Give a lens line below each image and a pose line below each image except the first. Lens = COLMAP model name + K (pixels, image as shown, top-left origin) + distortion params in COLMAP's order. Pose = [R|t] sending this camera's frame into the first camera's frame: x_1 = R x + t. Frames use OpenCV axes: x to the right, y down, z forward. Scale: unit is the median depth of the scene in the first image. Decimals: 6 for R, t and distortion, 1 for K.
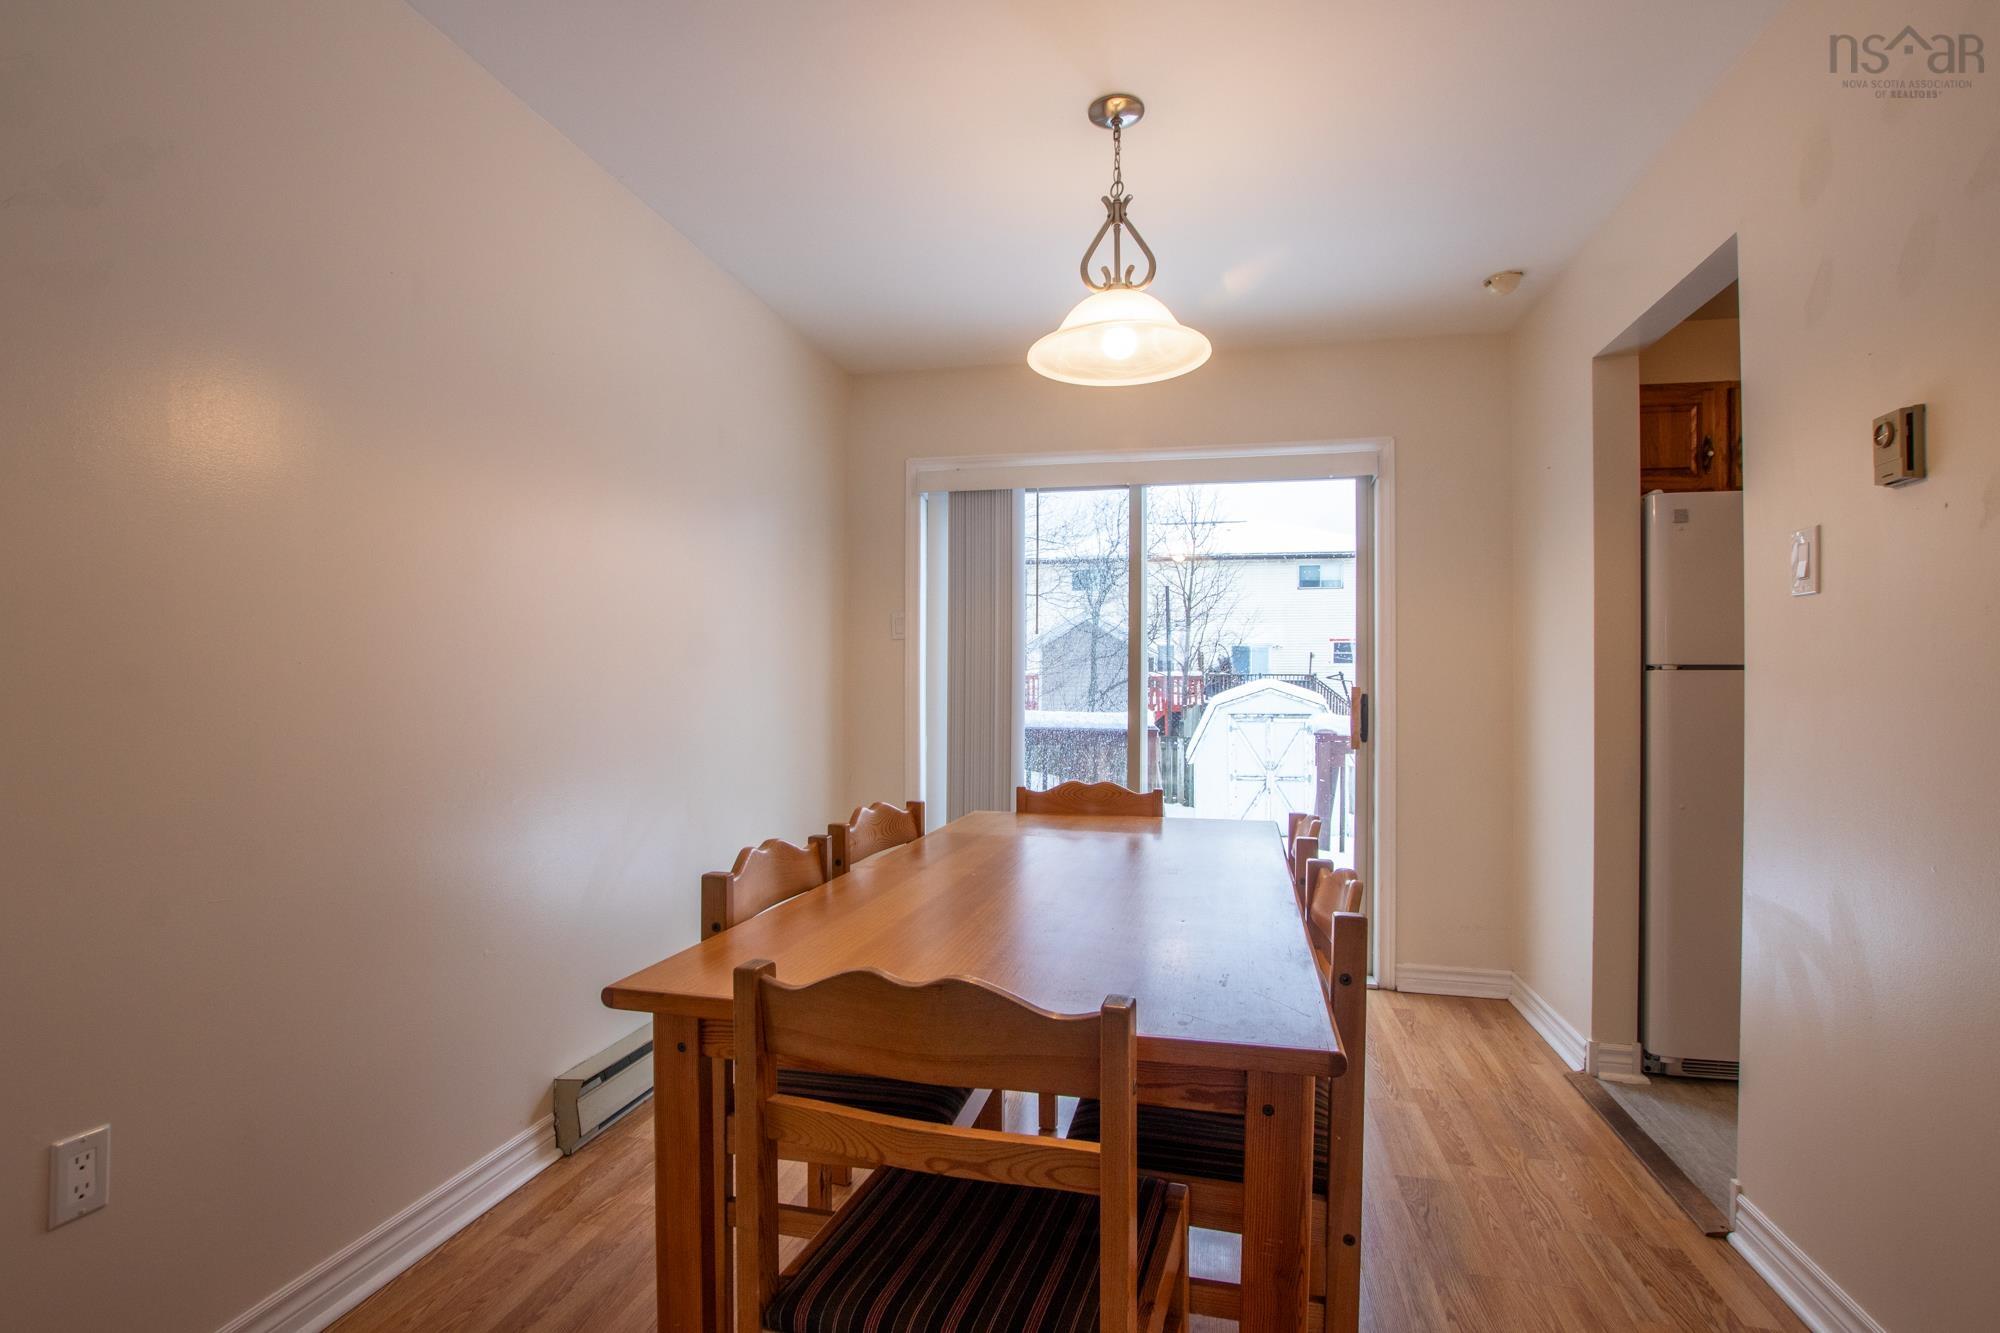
lens RADIAL K [[963.6, 0, 994.7], [0, 963.6, 675.8], [0, 0, 1]] dist [-0.024823, 0.002456]
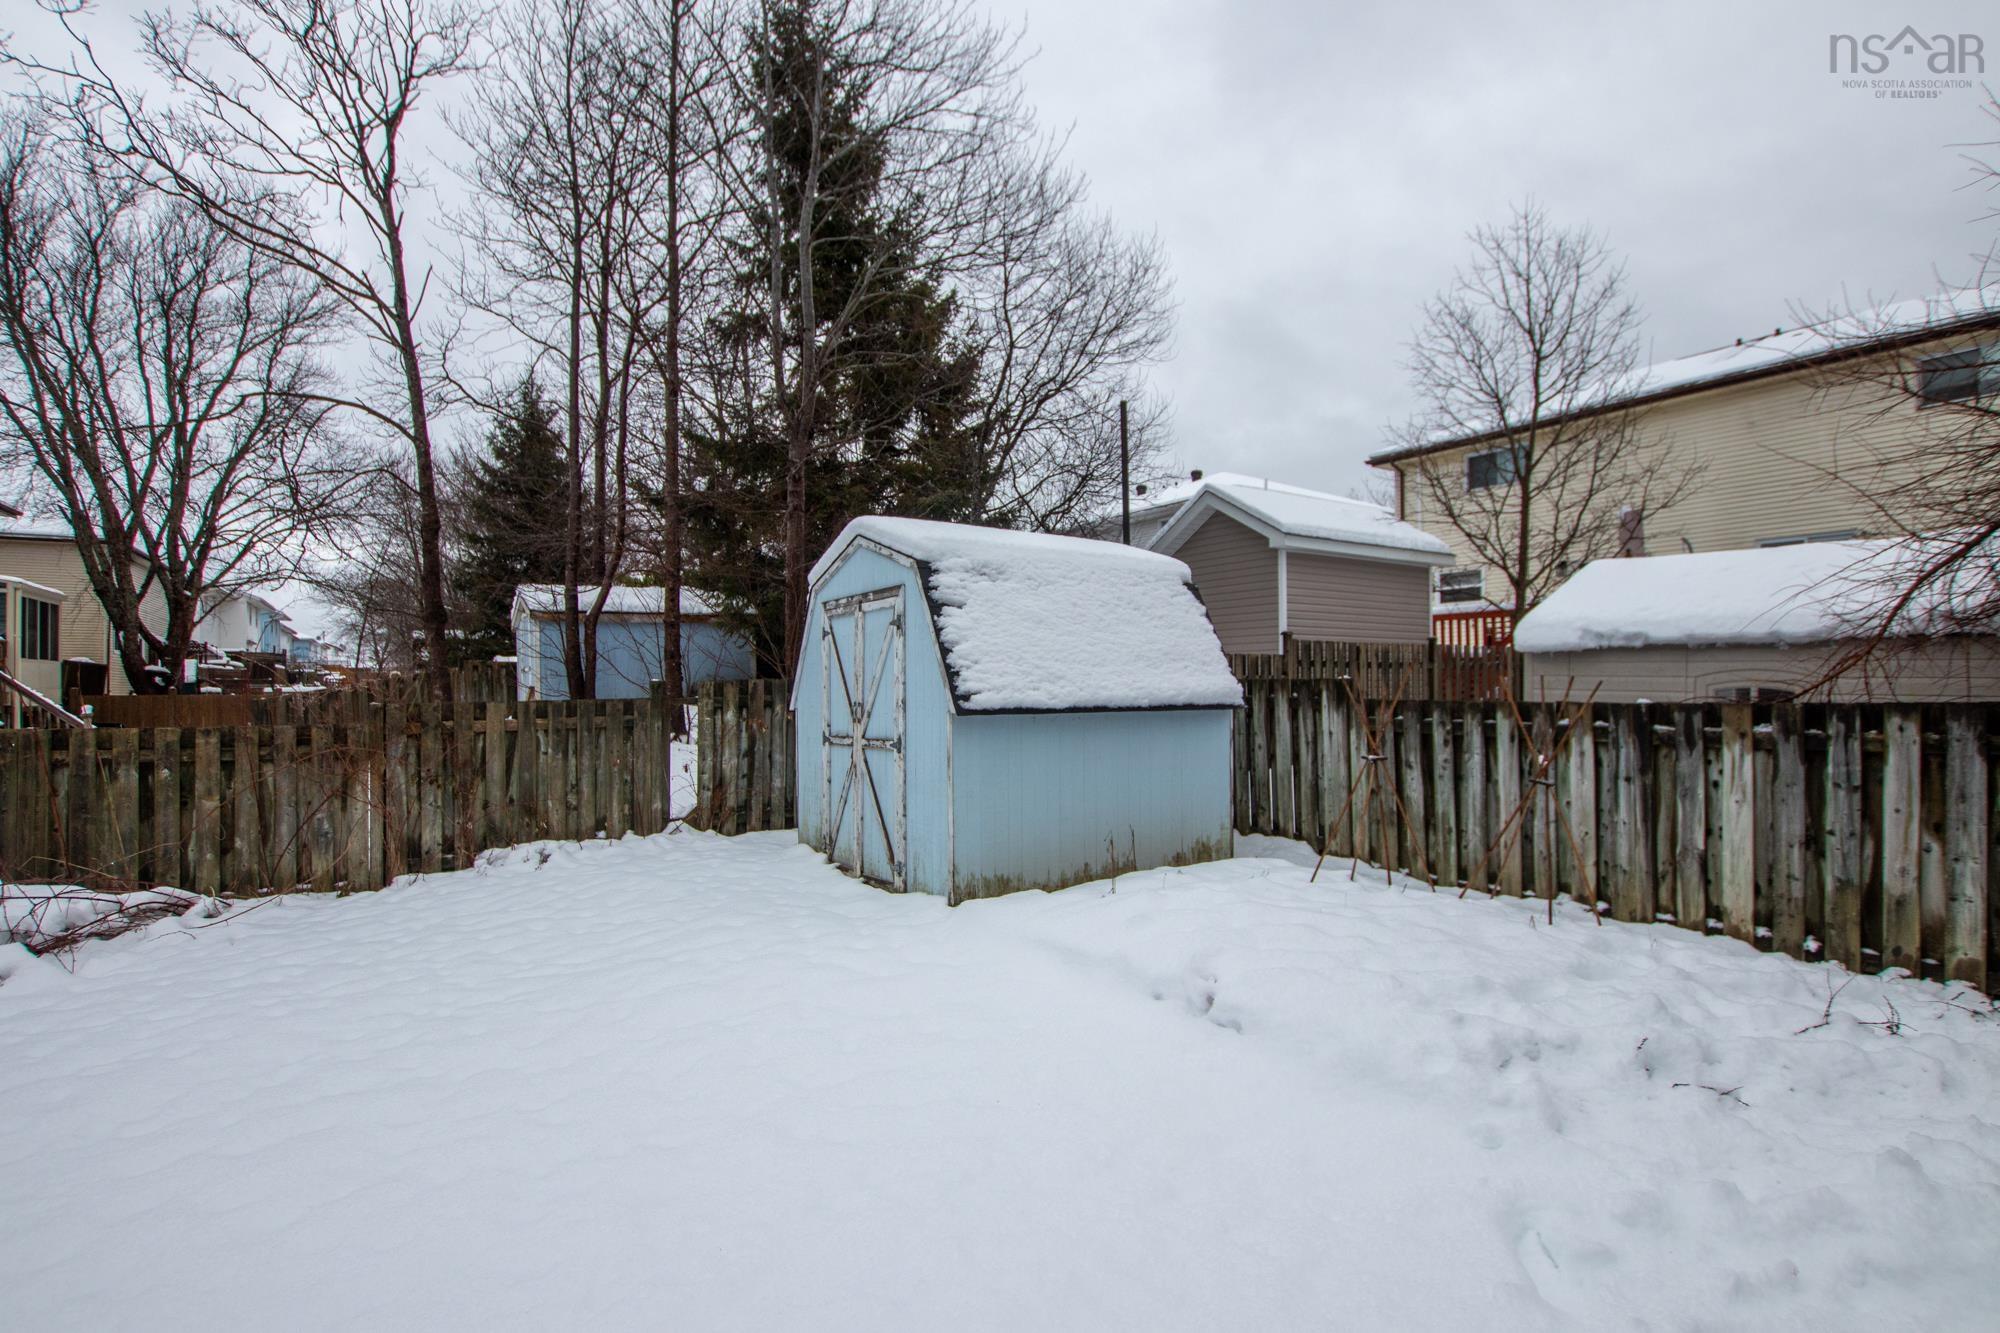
lens RADIAL K [[941.9, 0, 1006.8], [0, 941.9, 671.9], [0, 0, 1]] dist [-0.020130, 0.000497]
pose [[0.730927, -0.025377, -0.681984, 0.350372], [0.021427, 0.999669, -0.014234, 0.046237], [0.682120, -0.004209, 0.731228, 0.412613]]
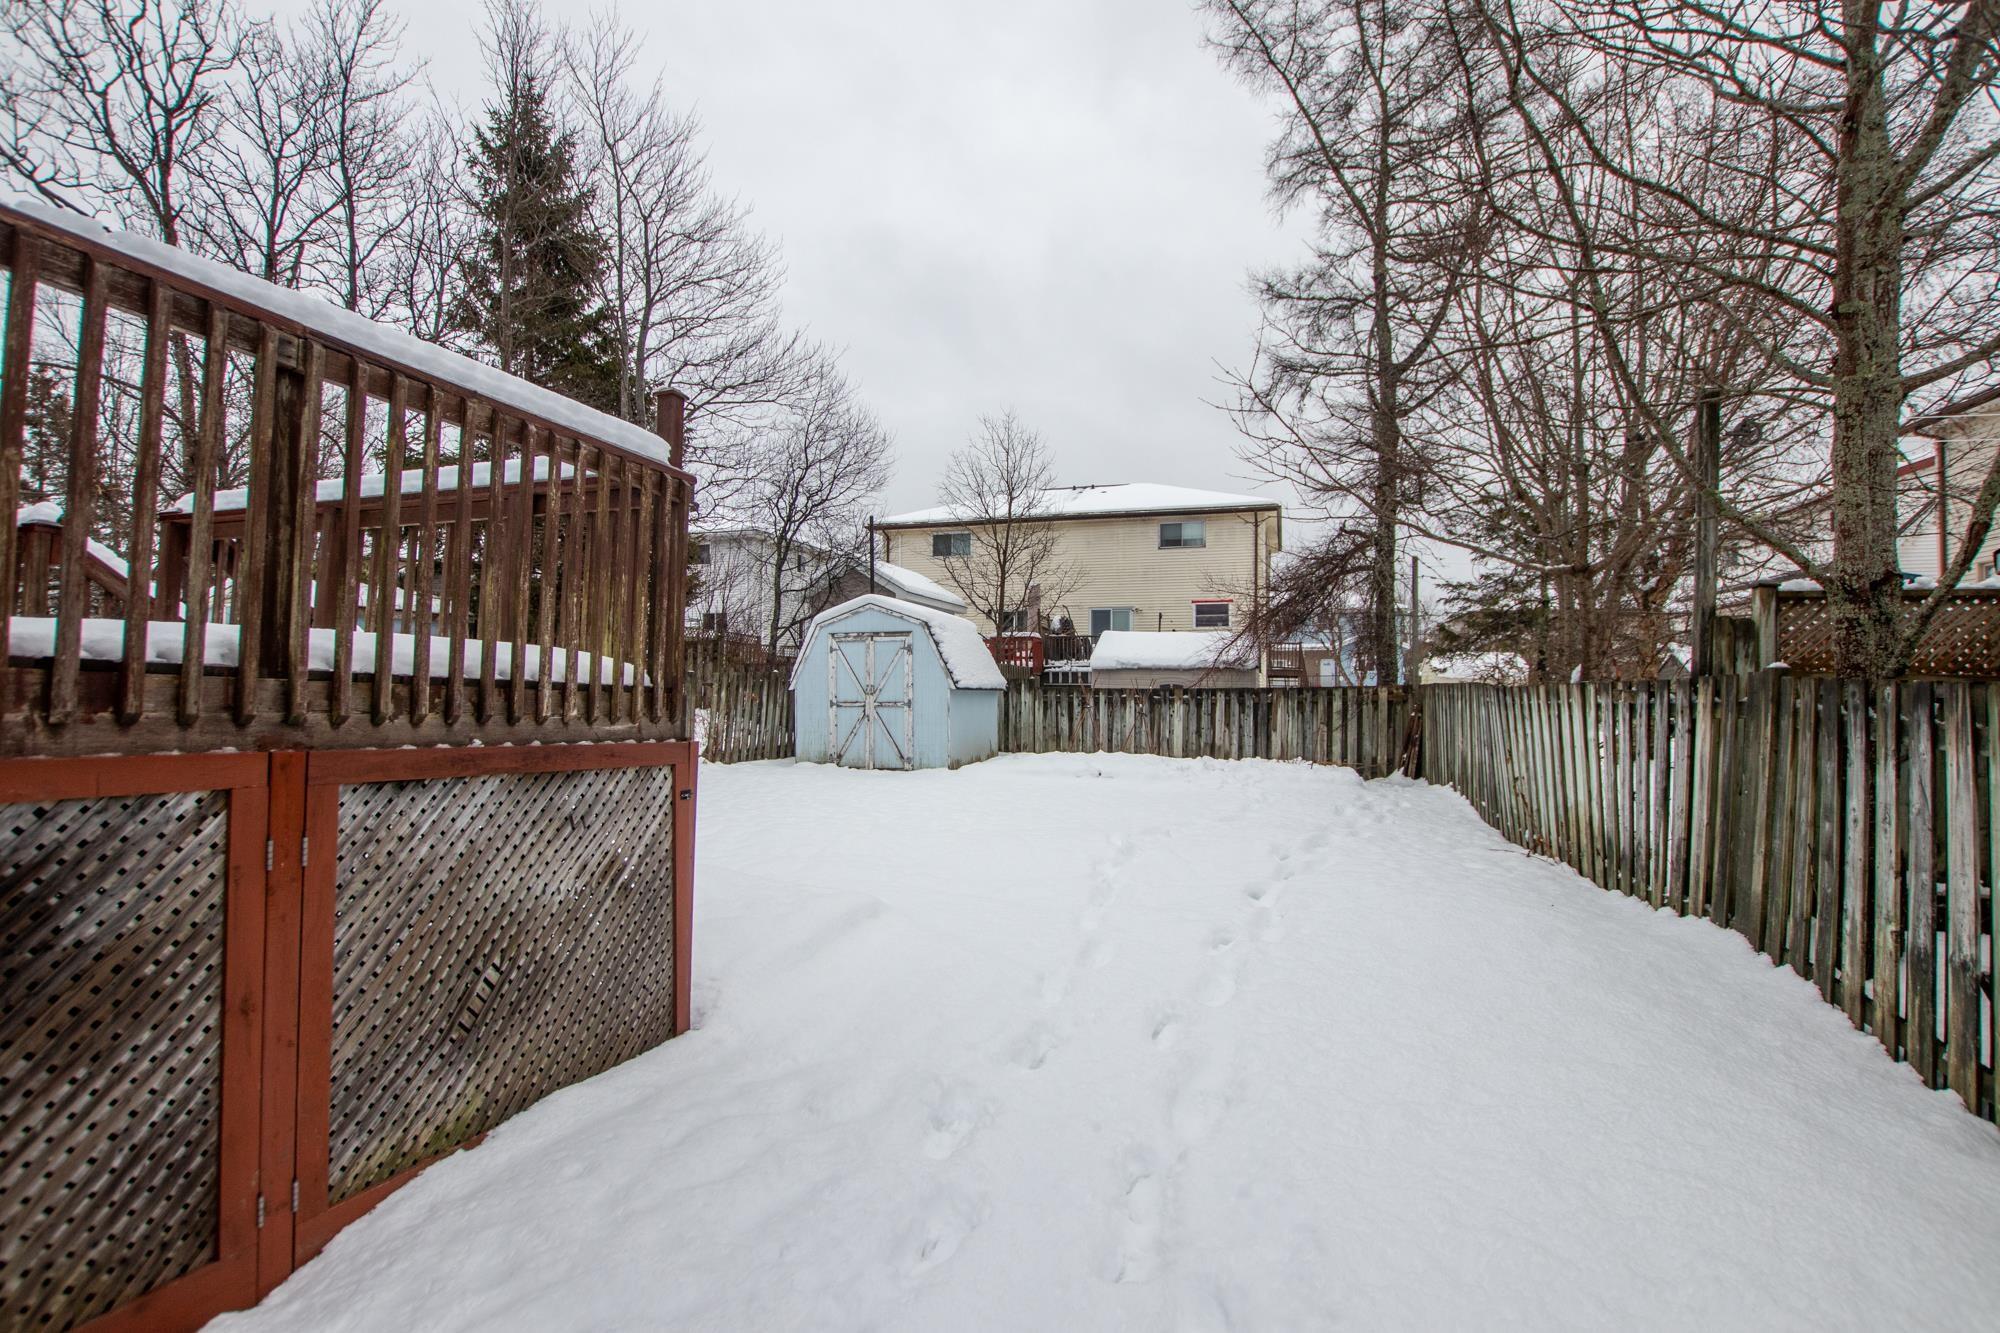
lens RADIAL K [[941.9, 0, 1006.8], [0, 941.9, 671.9], [0, 0, 1]] dist [-0.020130, 0.000497]
pose [[0.998302, -0.005769, -0.057970, 0.260252], [0.005139, 0.999926, -0.011012, 0.048706], [0.058029, 0.010695, 0.998258, 0.075954]]
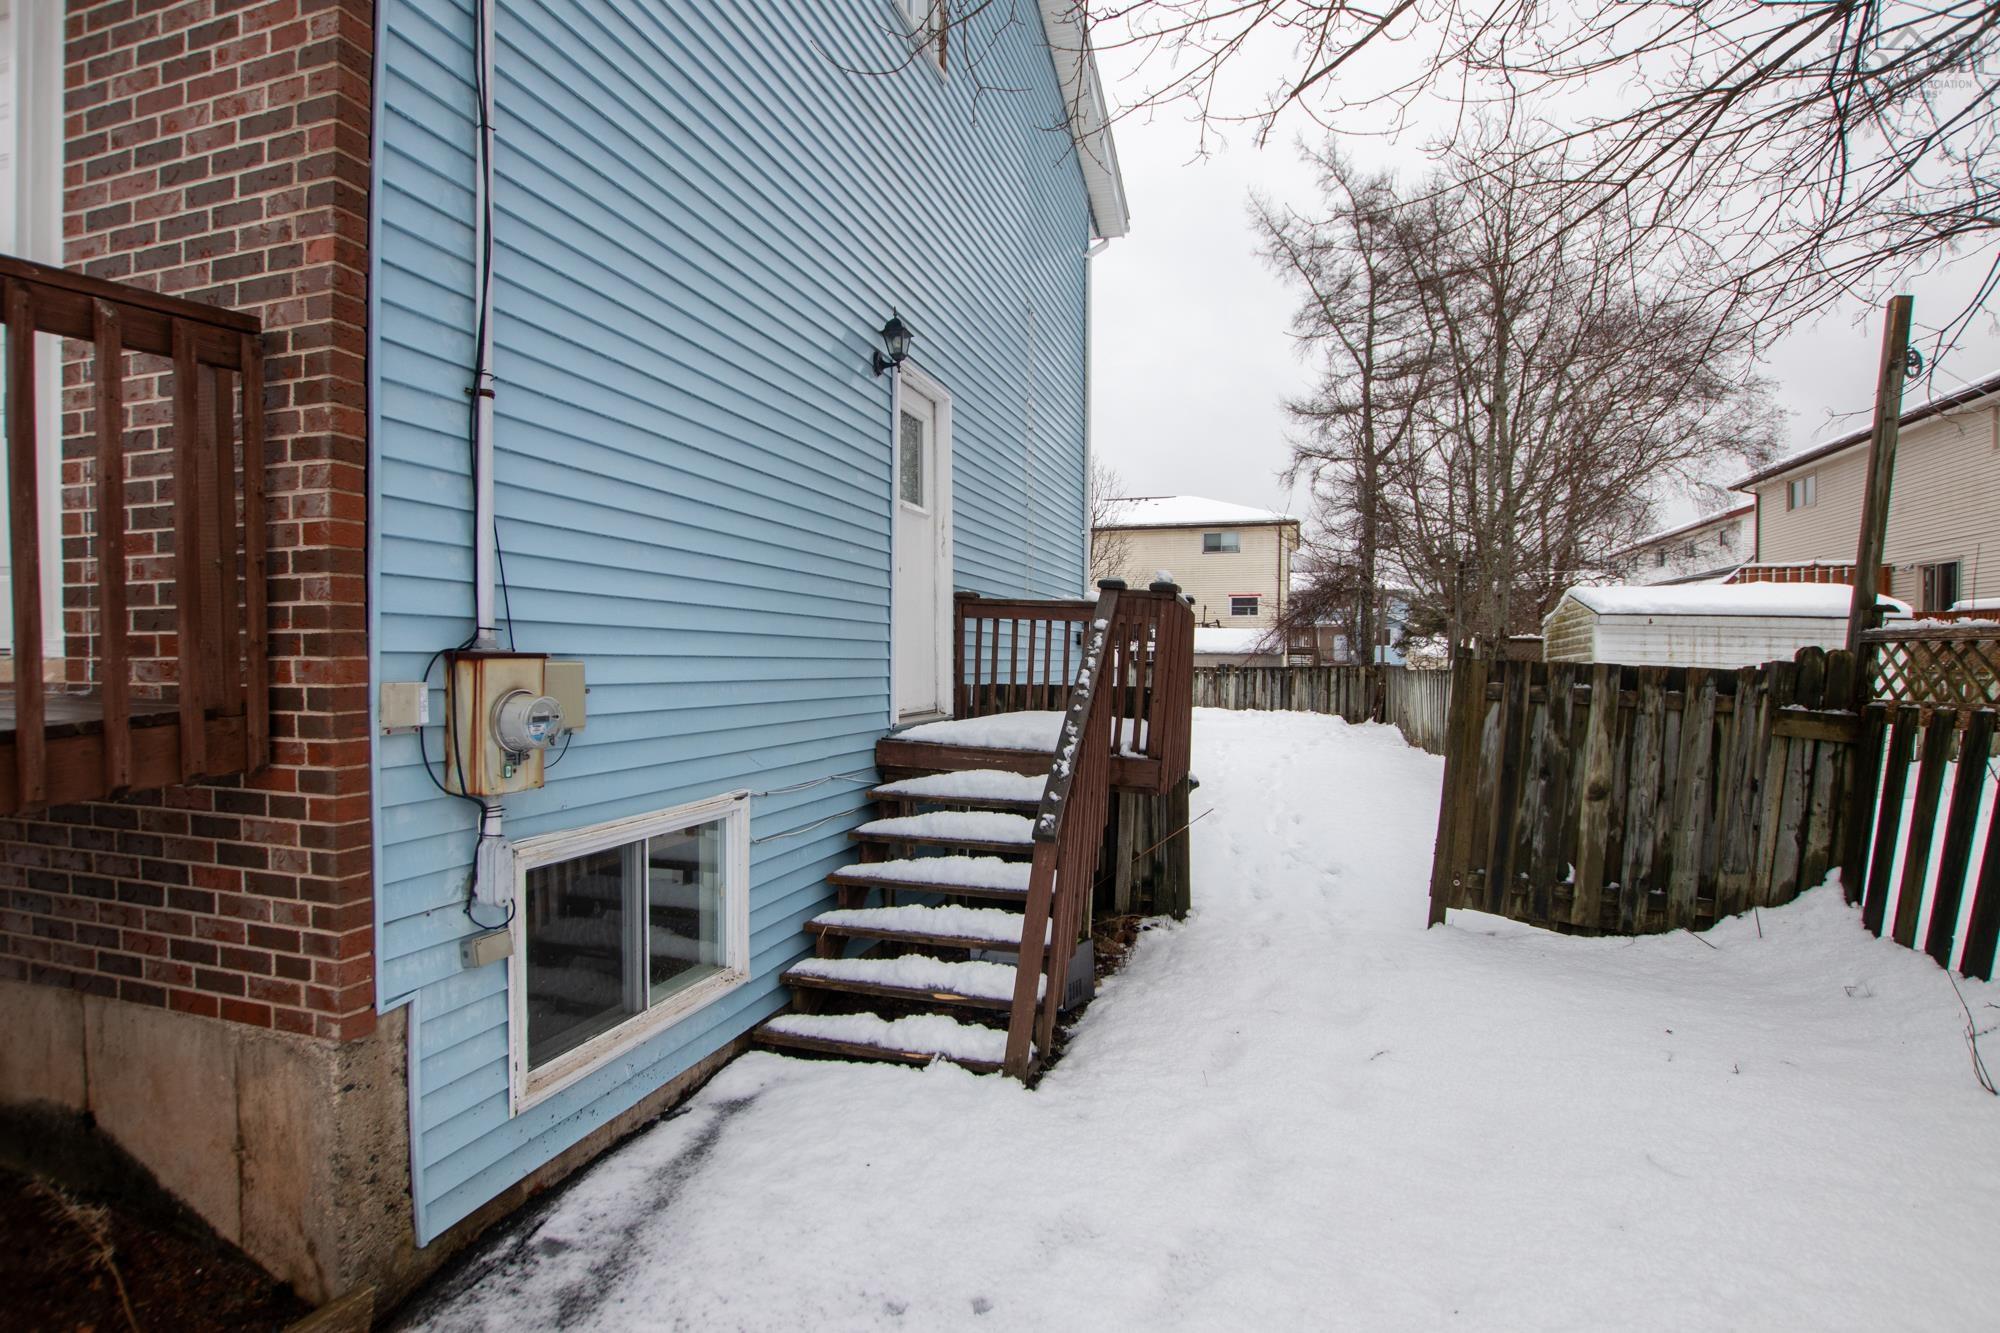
lens RADIAL K [[963.6, 0, 994.7], [0, 963.6, 675.8], [0, 0, 1]] dist [-0.024823, 0.002456]
pose [[0.996776, -0.003272, -0.080163, 0.180335], [0.005354, 0.999654, 0.025761, 0.036825], [0.080051, -0.026107, 0.996449, -0.272570]]
